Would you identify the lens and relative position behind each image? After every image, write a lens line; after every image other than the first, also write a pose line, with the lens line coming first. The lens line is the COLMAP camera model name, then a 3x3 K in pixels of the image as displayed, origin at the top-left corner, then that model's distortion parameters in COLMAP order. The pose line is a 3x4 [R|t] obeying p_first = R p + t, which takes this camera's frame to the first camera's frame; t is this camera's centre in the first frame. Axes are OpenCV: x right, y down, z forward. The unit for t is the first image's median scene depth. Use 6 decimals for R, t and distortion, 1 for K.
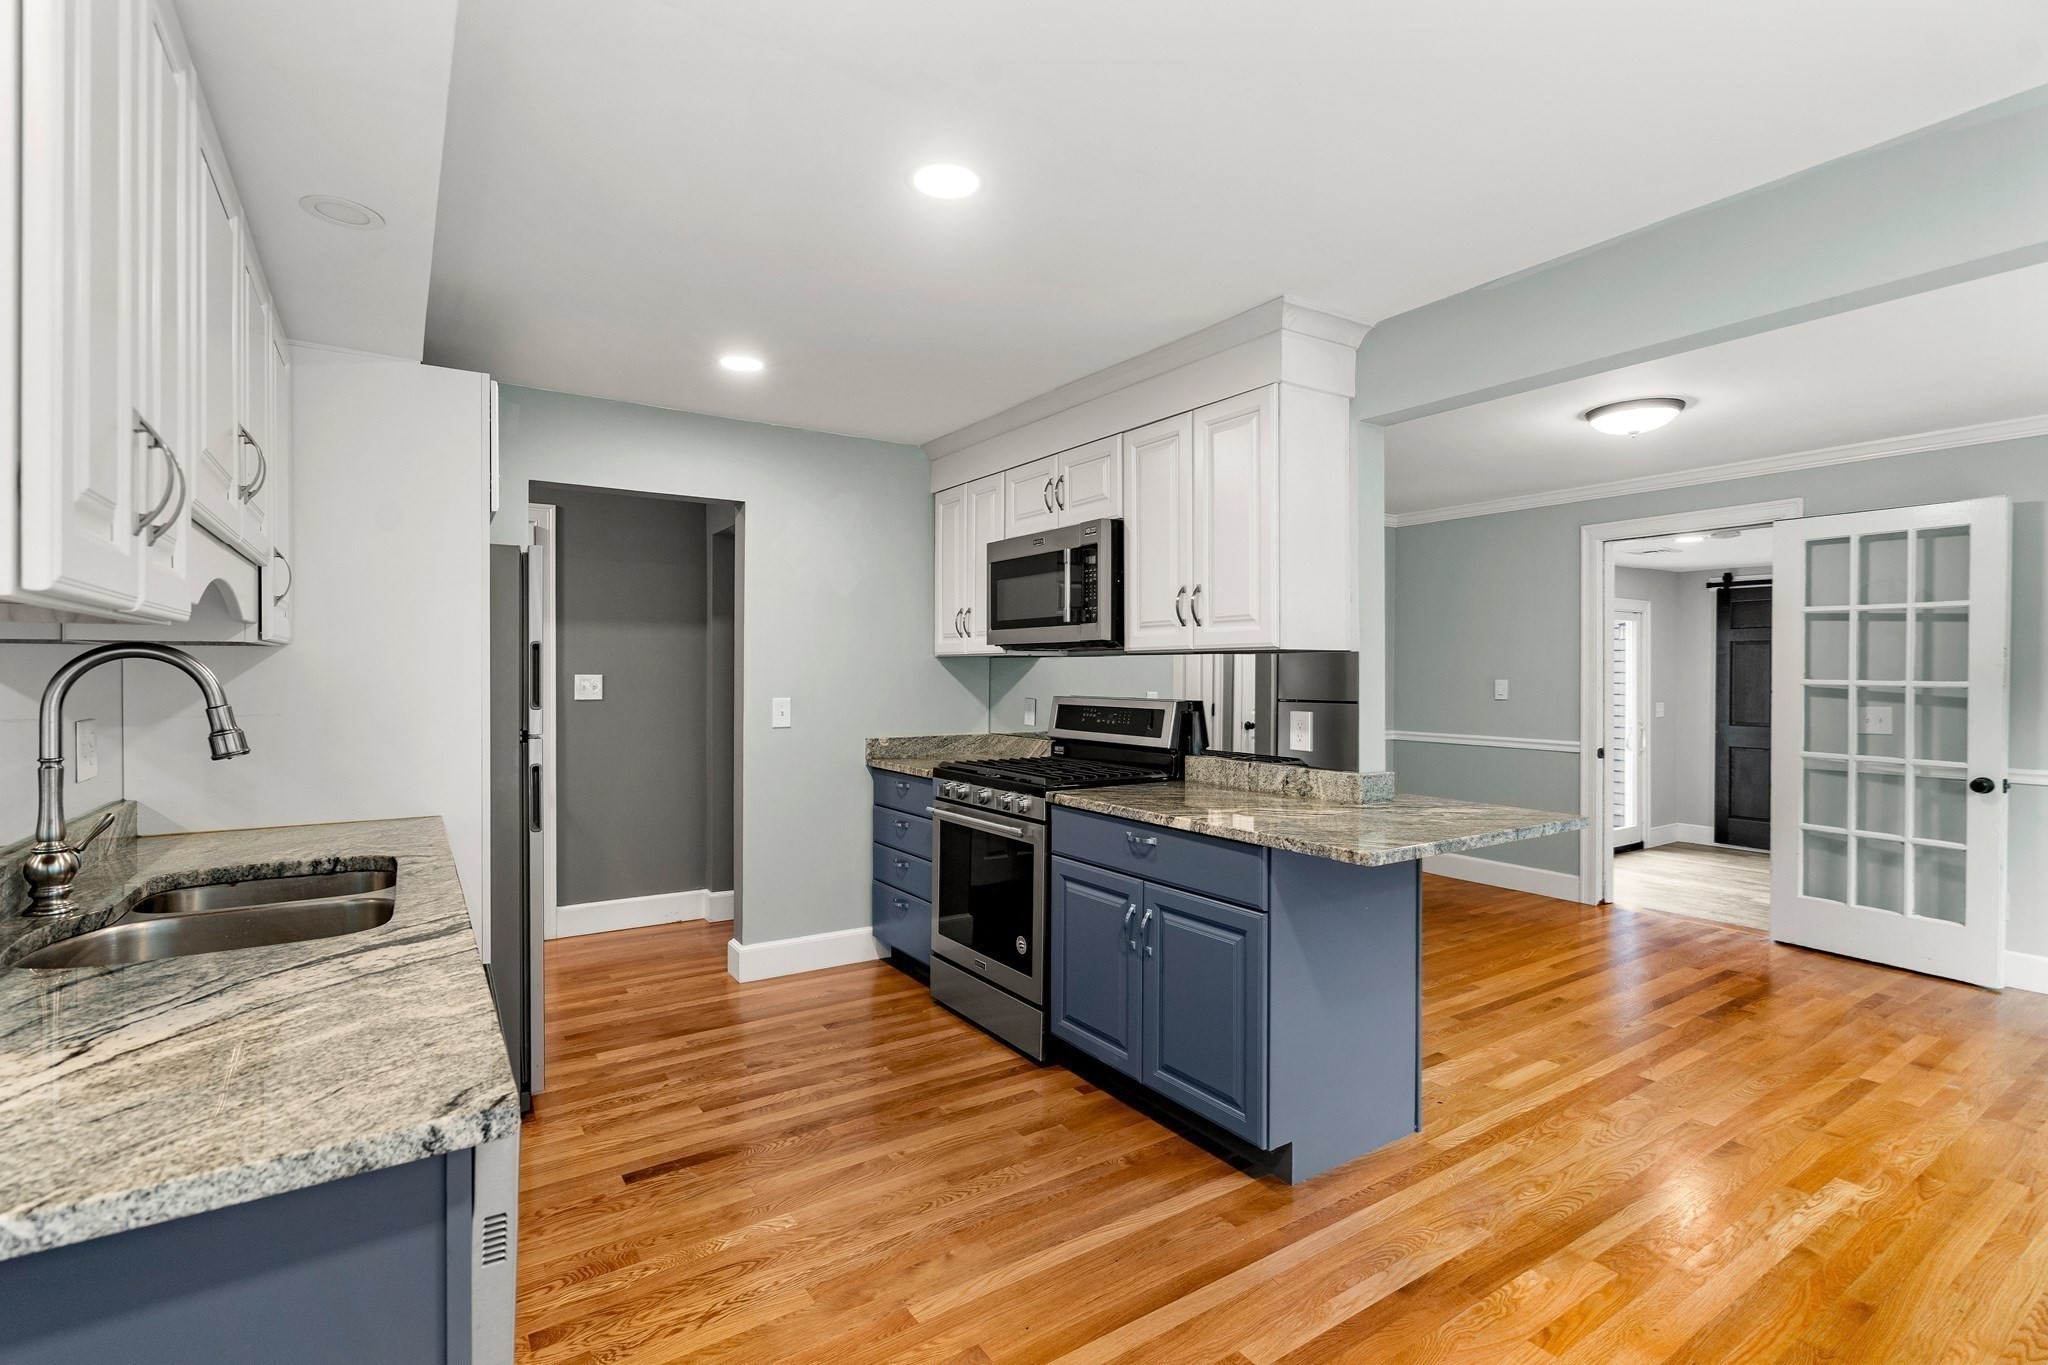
lens RADIAL K [[957.6, 0, 1025.8], [0, 957.6, 673.9], [0, 0, 1]] dist [-0.000715, -0.000095]
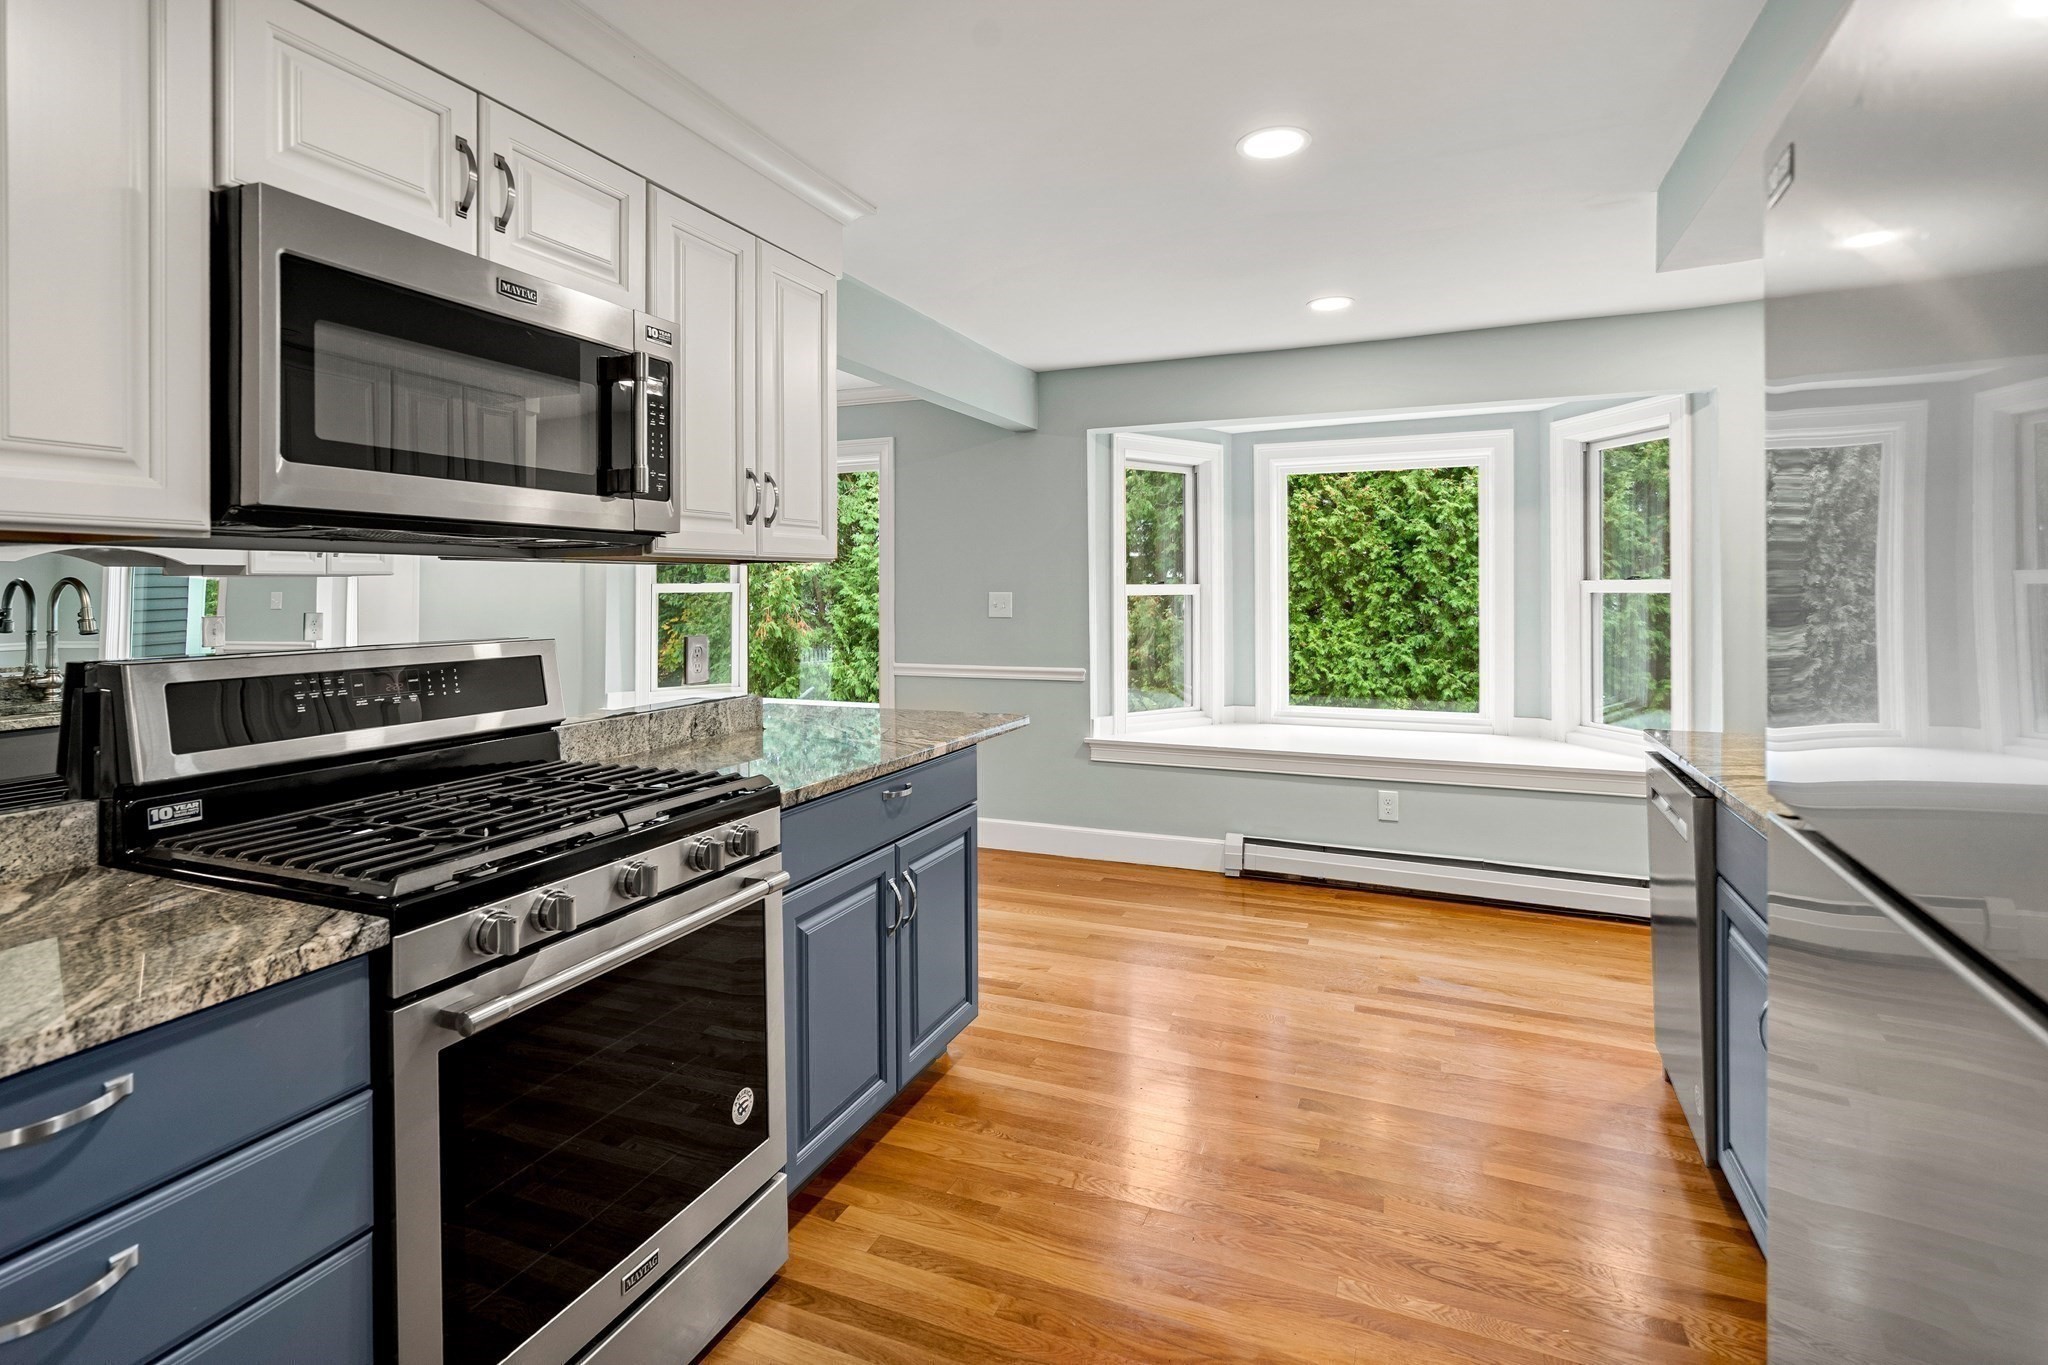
lens RADIAL K [[957.6, 0, 1061.2], [0, 957.6, 588.7], [0, 0, 1]] dist [-0.000715, -0.000095]
pose [[-0.564568, -0.000140, 0.825386, -0.585723], [0.006920, 0.999964, 0.004903, -0.003605], [-0.825357, 0.008480, -0.564547, 1.249509]]
